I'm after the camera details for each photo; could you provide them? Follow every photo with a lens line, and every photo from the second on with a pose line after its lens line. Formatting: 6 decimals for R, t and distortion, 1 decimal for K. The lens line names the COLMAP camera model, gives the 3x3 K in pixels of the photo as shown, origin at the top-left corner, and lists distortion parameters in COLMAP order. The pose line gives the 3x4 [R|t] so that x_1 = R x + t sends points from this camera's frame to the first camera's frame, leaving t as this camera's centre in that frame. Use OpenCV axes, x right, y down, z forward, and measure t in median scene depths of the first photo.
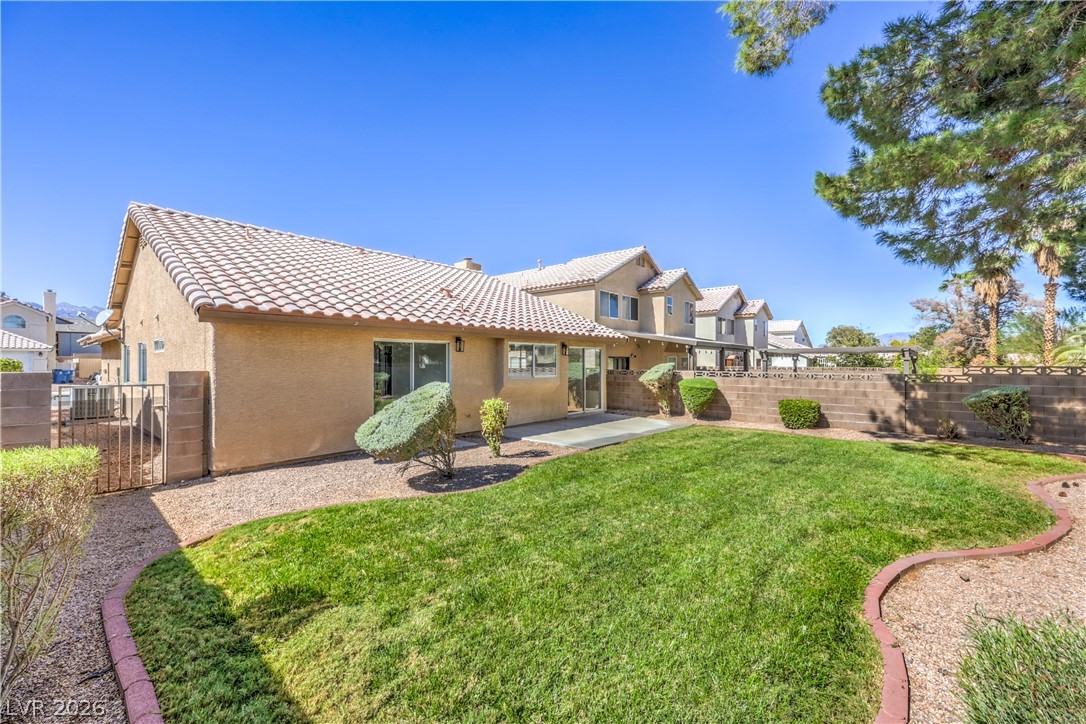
lens RADIAL K [[447.3, 0, 548.1], [0, 447.3, 360.0], [0, 0, 1]] dist [0.000082, -0.001123]
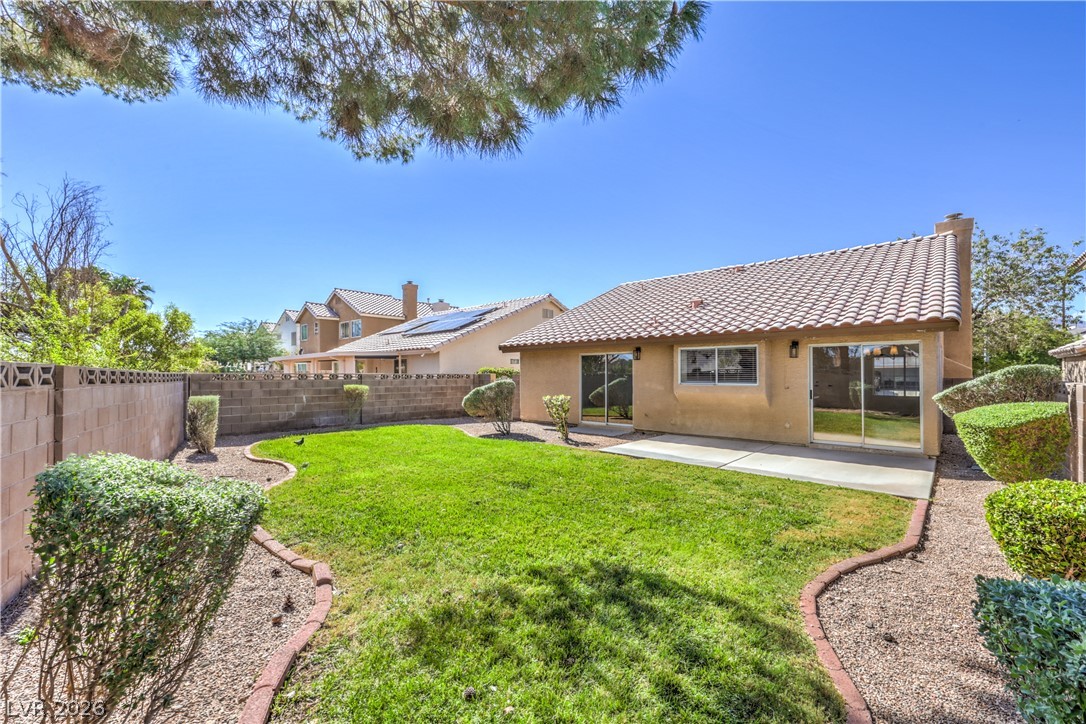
lens RADIAL K [[447.3, 0, 545.3], [0, 447.3, 367.6], [0, 0, 1]] dist [0.000082, -0.001123]
pose [[-0.046357, -0.022021, -0.998682, 0.983277], [-0.001037, 0.999758, -0.021996, 0.027661], [0.998924, 0.000016, -0.046368, 0.811071]]
